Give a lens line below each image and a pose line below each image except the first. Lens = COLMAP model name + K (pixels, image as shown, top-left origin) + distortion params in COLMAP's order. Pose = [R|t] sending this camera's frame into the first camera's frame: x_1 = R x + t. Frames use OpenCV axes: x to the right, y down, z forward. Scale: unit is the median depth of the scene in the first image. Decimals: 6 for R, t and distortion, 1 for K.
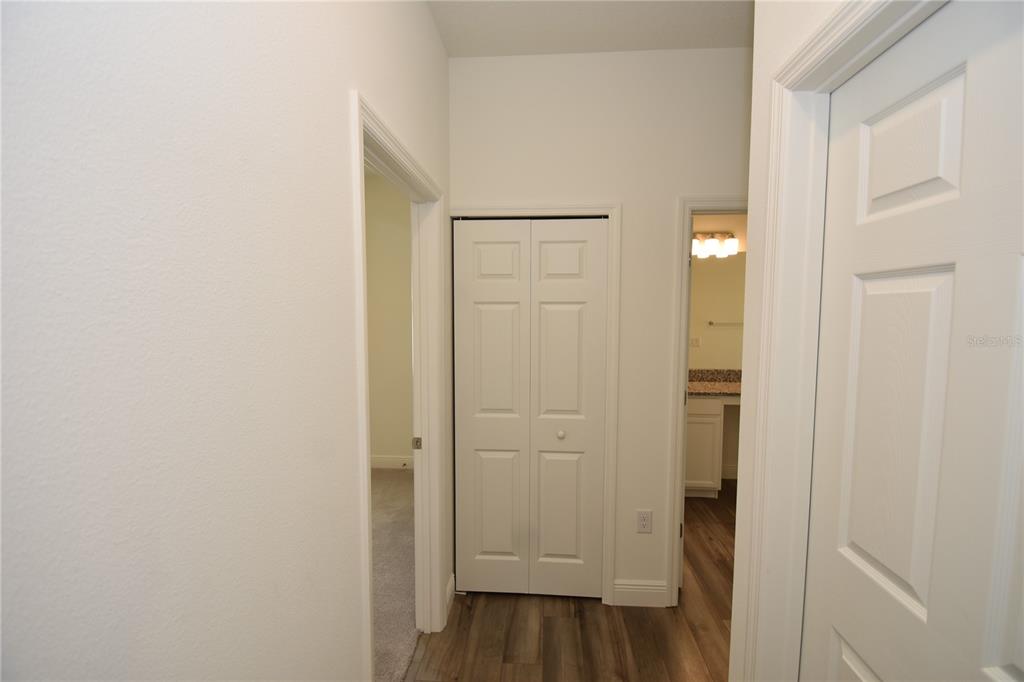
lens RADIAL K [[447.9, 0, 514.4], [0, 447.9, 344.7], [0, 0, 1]] dist [0.022807, -0.023363]
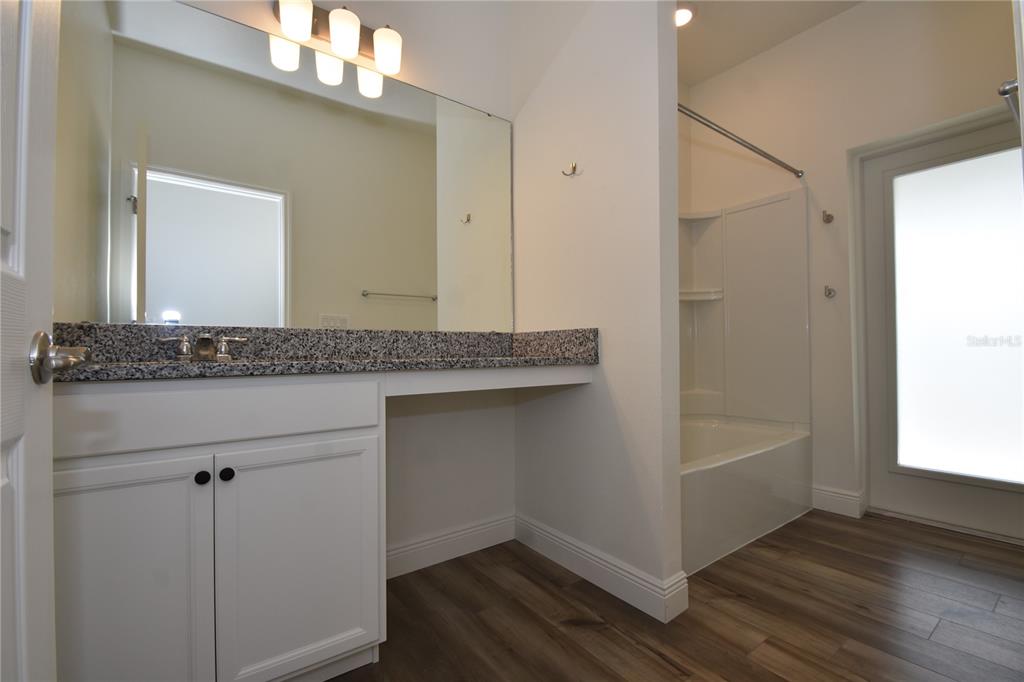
lens RADIAL K [[447.9, 0, 514.4], [0, 447.9, 344.7], [0, 0, 1]] dist [0.022807, -0.023363]
pose [[0.761485, 0.000038, 0.648183, 0.302293], [0.060242, 0.995667, -0.070831, 0.121101], [-0.645377, 0.092985, 0.758183, 0.637373]]
